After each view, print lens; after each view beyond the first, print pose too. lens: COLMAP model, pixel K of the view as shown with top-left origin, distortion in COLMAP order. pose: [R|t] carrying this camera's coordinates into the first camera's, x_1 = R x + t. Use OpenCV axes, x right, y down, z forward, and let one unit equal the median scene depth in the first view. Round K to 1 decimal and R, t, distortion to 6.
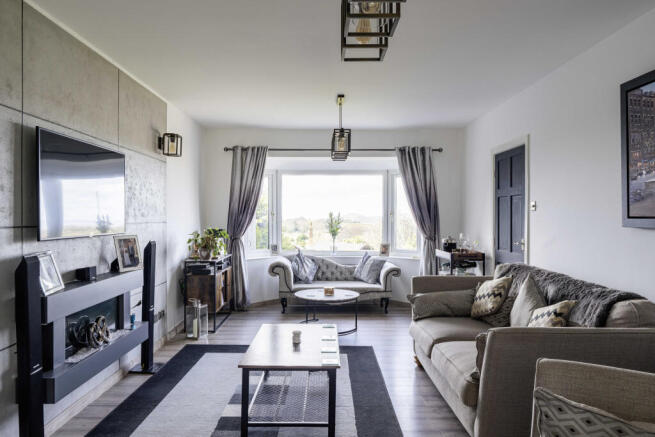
lens RADIAL K [[471.5, 0, 326.9], [0, 471.5, 218.0], [0, 0, 1]] dist [0.000168, 0.000063]
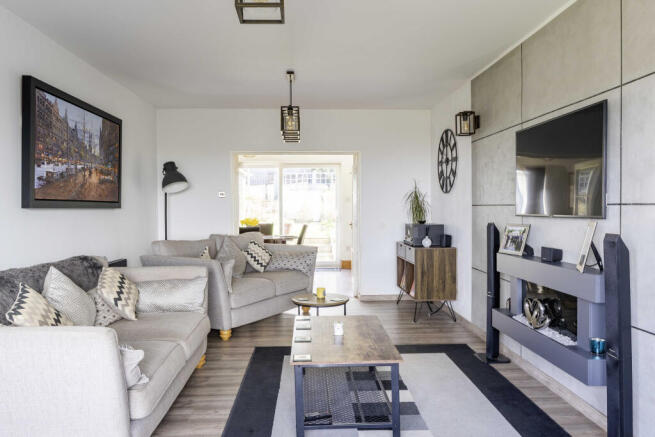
lens RADIAL K [[492.2, 0, 327.3], [0, 492.2, 216.0], [0, 0, 1]] dist [-0.000306, -0.000072]
pose [[-0.998910, 0.002818, -0.046588, 0.002270], [0.001927, 0.999815, 0.019146, 0.016017], [0.046634, 0.019036, -0.998731, 1.975465]]
